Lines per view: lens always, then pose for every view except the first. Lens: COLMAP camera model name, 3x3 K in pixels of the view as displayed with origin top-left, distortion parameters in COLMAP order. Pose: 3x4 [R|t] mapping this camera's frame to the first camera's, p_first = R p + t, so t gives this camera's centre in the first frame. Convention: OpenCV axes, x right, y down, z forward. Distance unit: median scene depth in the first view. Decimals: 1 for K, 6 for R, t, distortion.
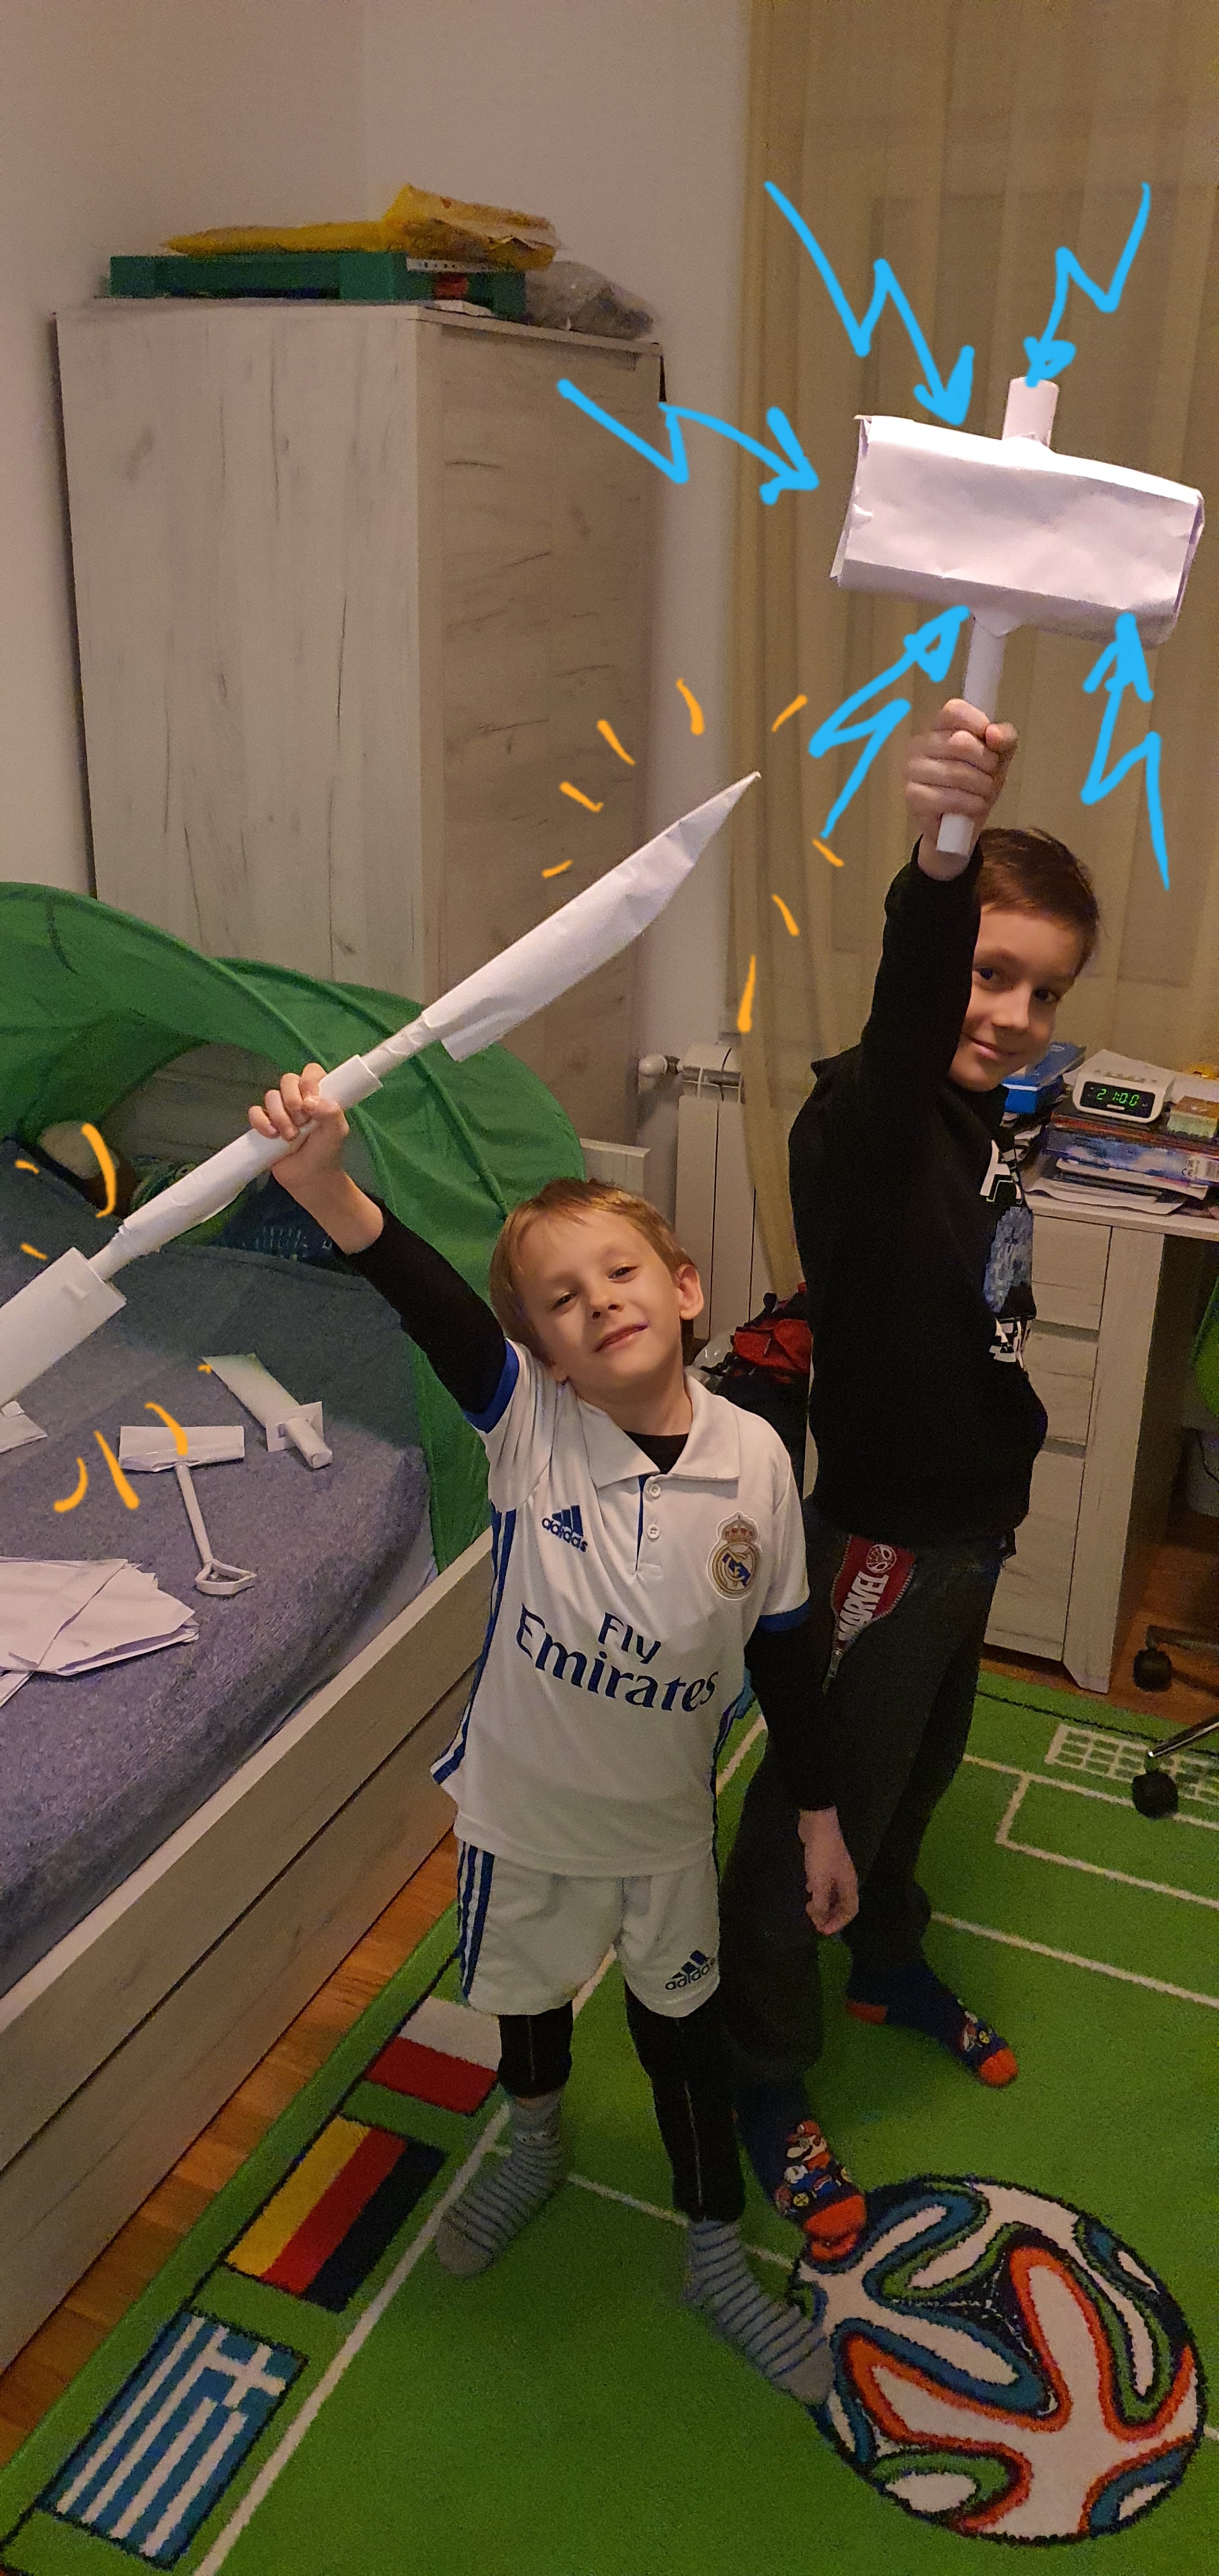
lens RADIAL K [[1965.1, 0, 609.5], [0, 1965.1, 1288.0], [0, 0, 1]] dist [0.010221, 0.072806]
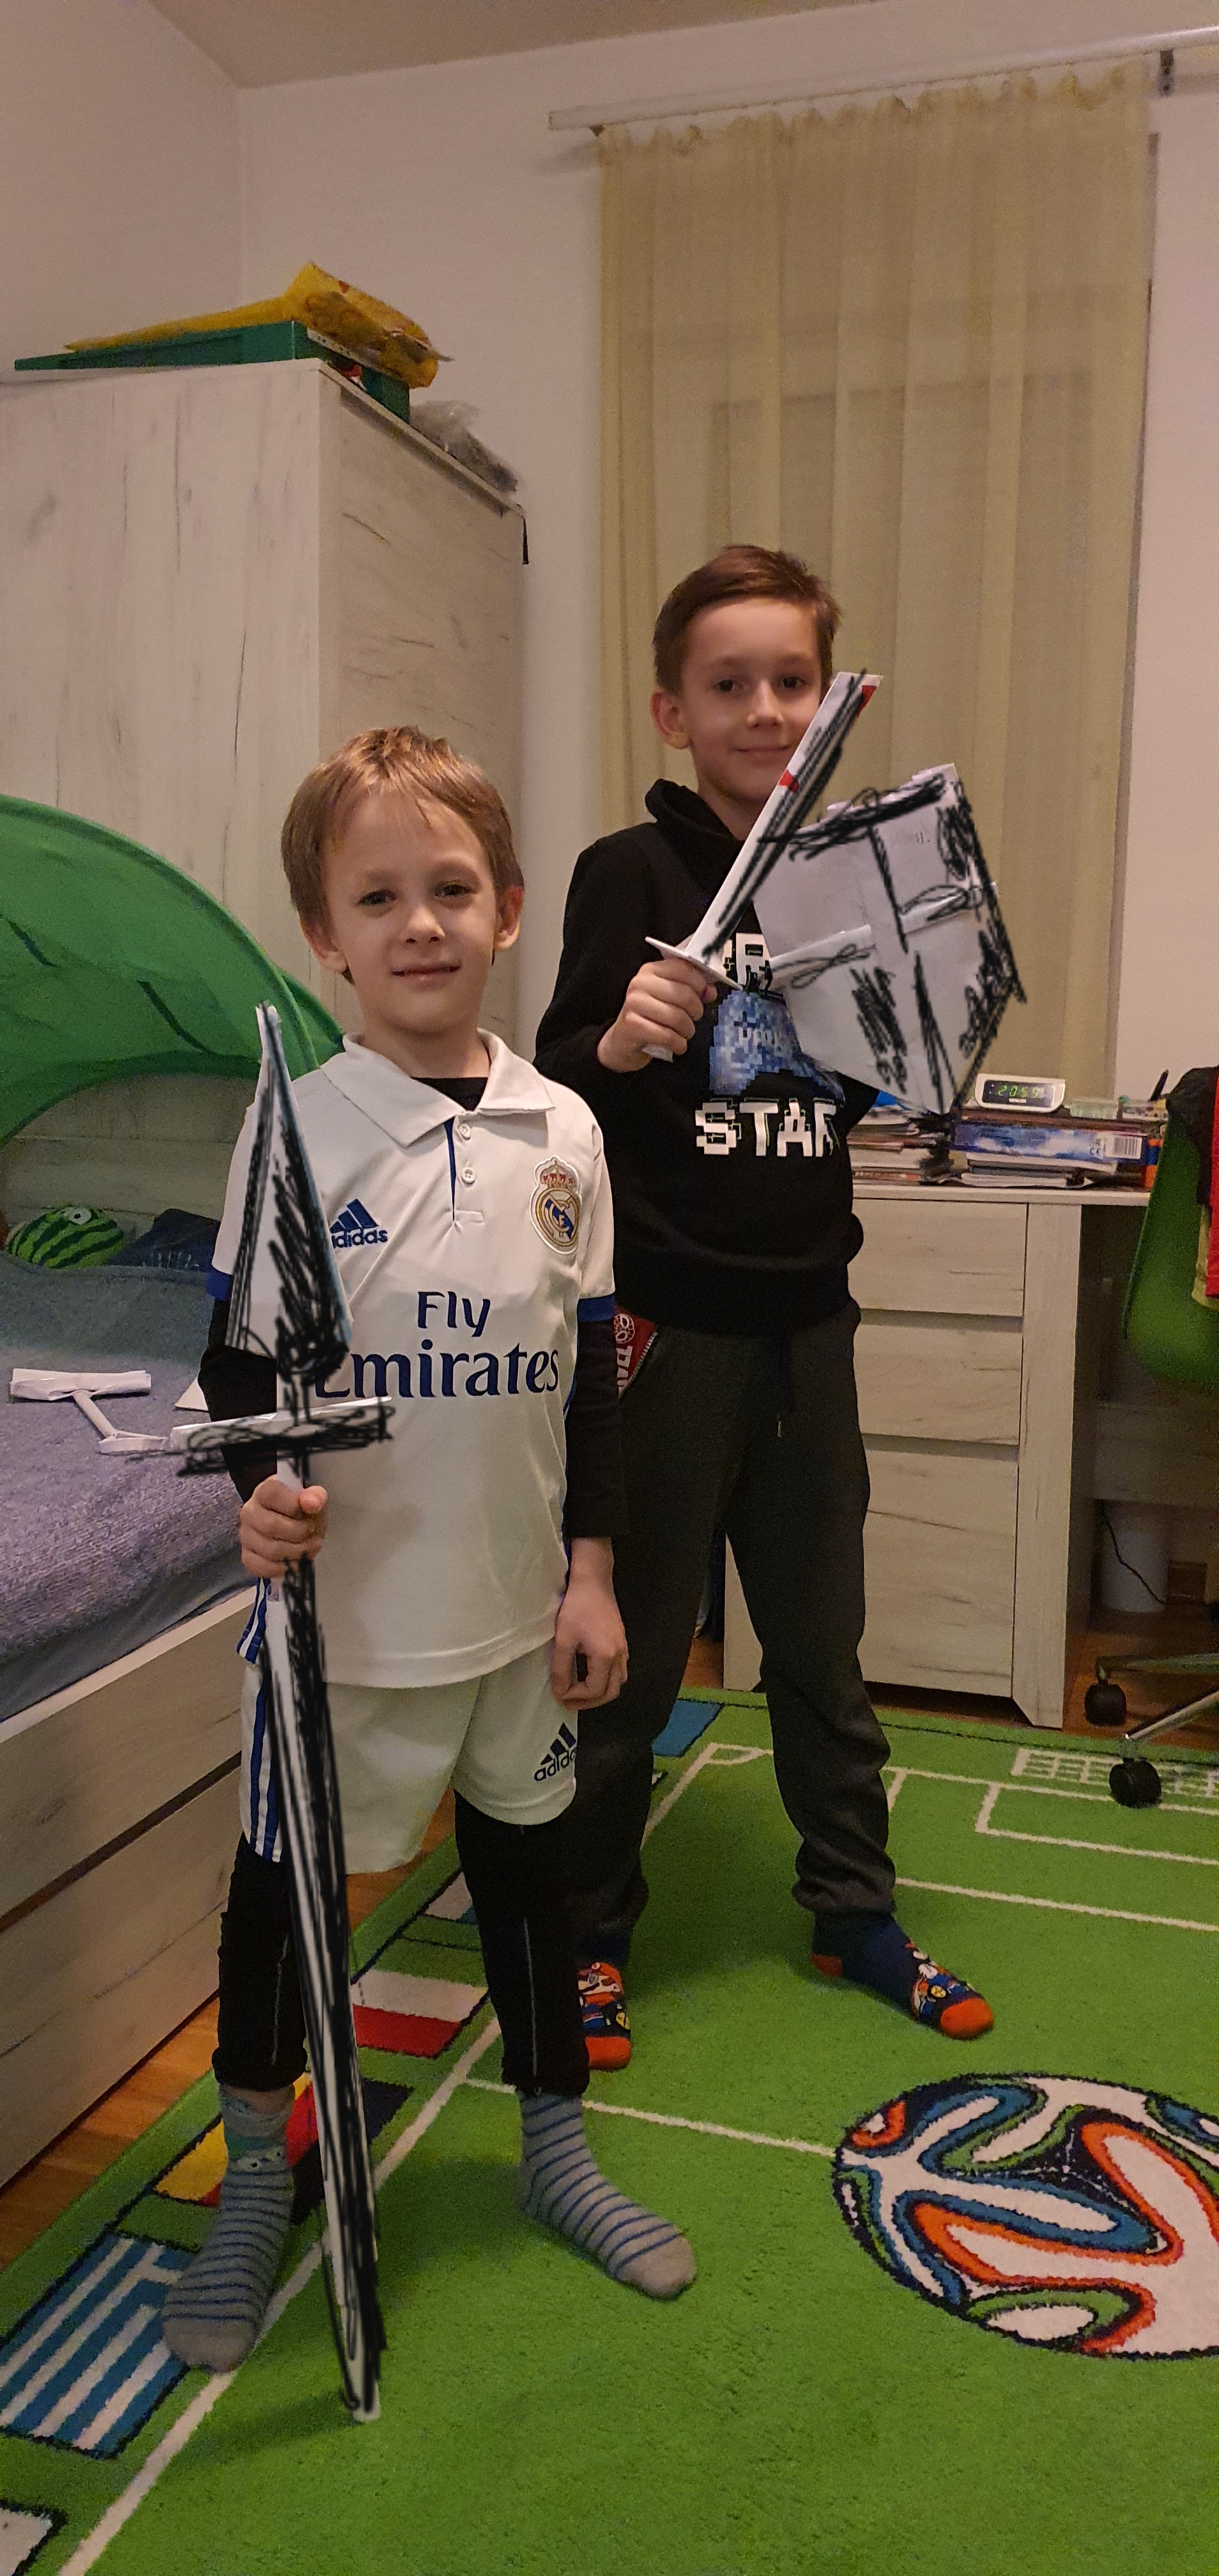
lens RADIAL K [[1965.1, 0, 609.5], [0, 1965.1, 1288.0], [0, 0, 1]] dist [0.010221, 0.072806]
pose [[0.994121, -0.021756, 0.106062, -0.085213], [0.047257, 0.968555, -0.244269, 0.336703], [-0.097413, 0.247845, 0.963890, 0.100685]]
